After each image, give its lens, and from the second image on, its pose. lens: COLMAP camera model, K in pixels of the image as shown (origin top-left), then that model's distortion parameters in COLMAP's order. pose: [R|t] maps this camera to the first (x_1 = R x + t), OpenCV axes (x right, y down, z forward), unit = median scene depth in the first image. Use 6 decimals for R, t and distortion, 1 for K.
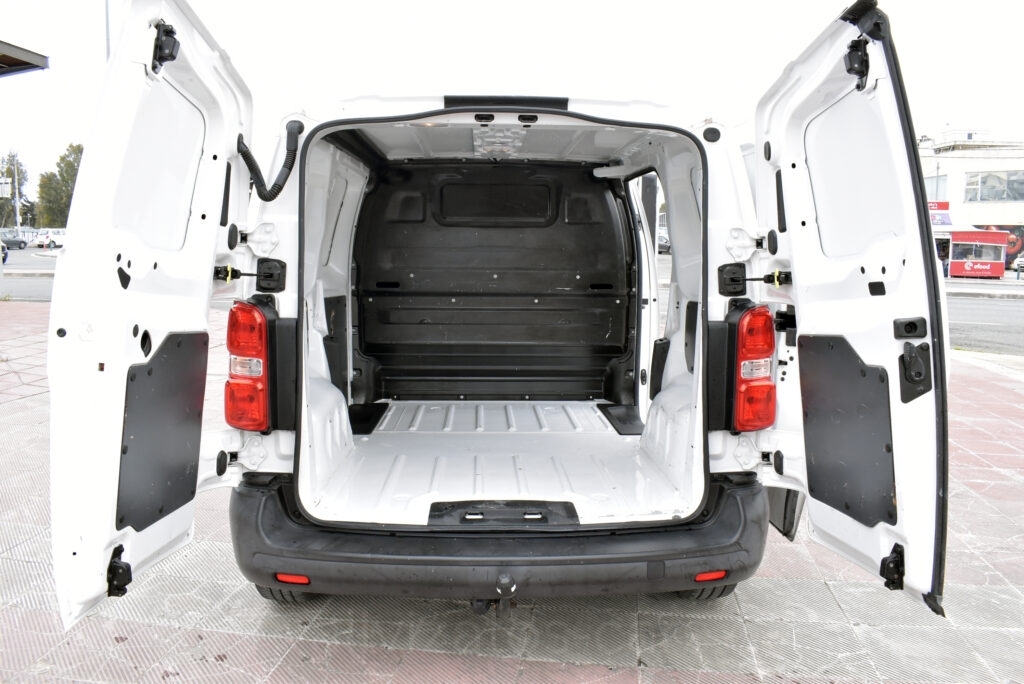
lens RADIAL K [[788.0, 0, 512.0], [0, 788.0, 342.0], [0, 0, 1]] dist [-0.100957, 0.014131]
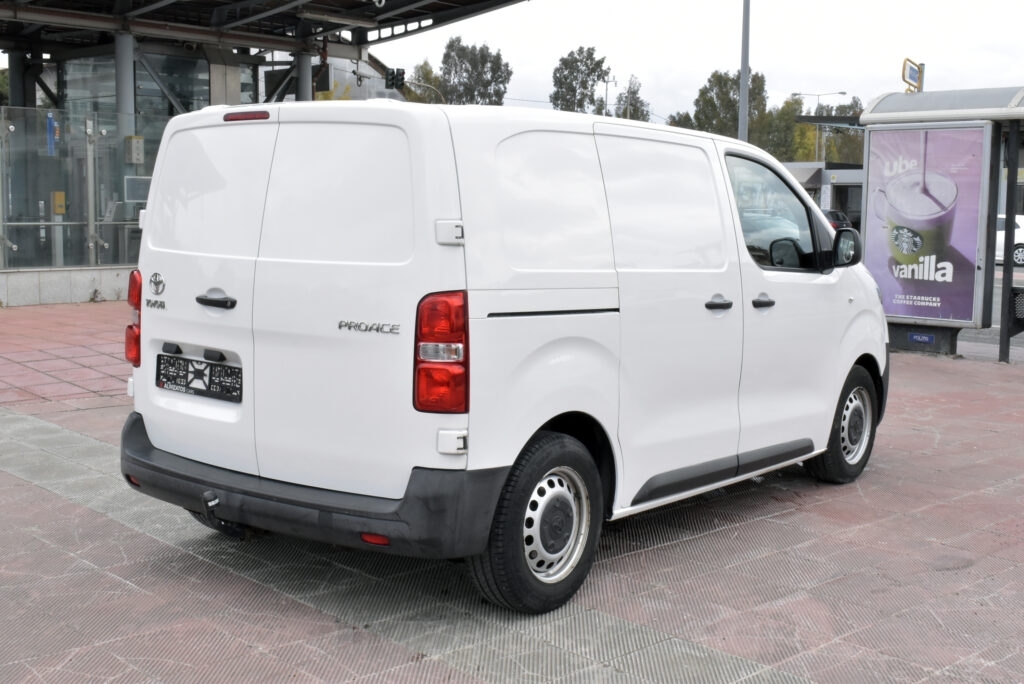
lens RADIAL K [[1252.2, 0, 512.0], [0, 1252.2, 342.0], [0, 0, 1]] dist [-0.063695, -0.021997]
pose [[0.779920, 0.077498, -0.621063, 1.318943], [-0.096772, 0.995303, 0.002672, 0.005935], [0.618353, 0.058018, 0.783756, -0.230408]]
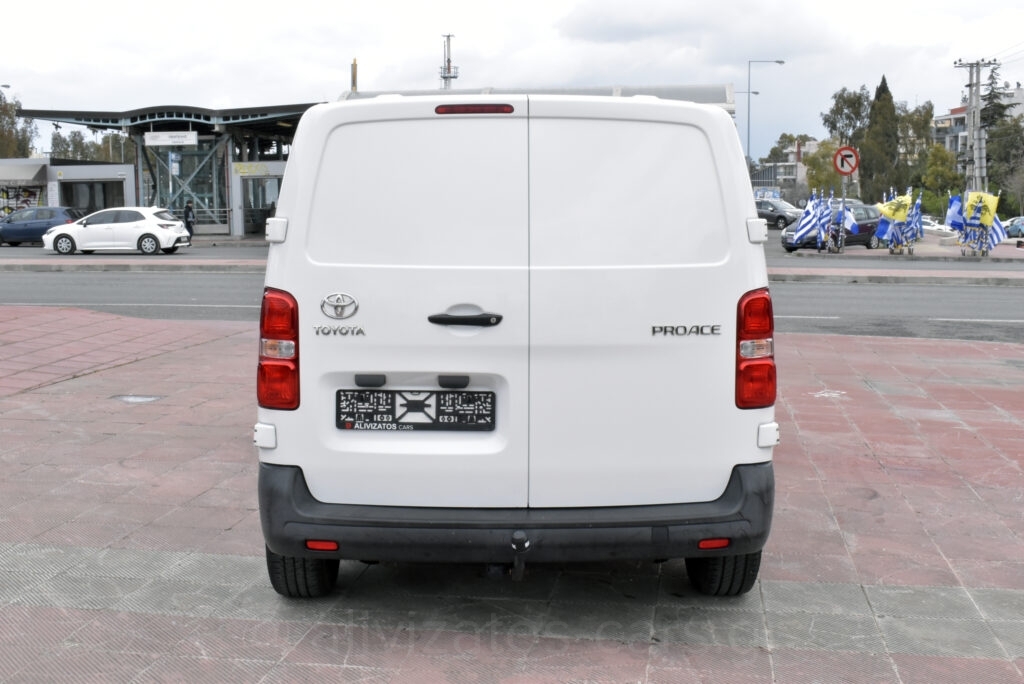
lens RADIAL K [[1252.2, 0, 512.0], [0, 1252.2, 342.0], [0, 0, 1]] dist [-0.063695, -0.021997]
pose [[0.999781, -0.006565, -0.019871, 0.014599], [0.006085, 0.999691, -0.024119, 0.058776], [0.020023, 0.023993, 0.999512, -0.649428]]
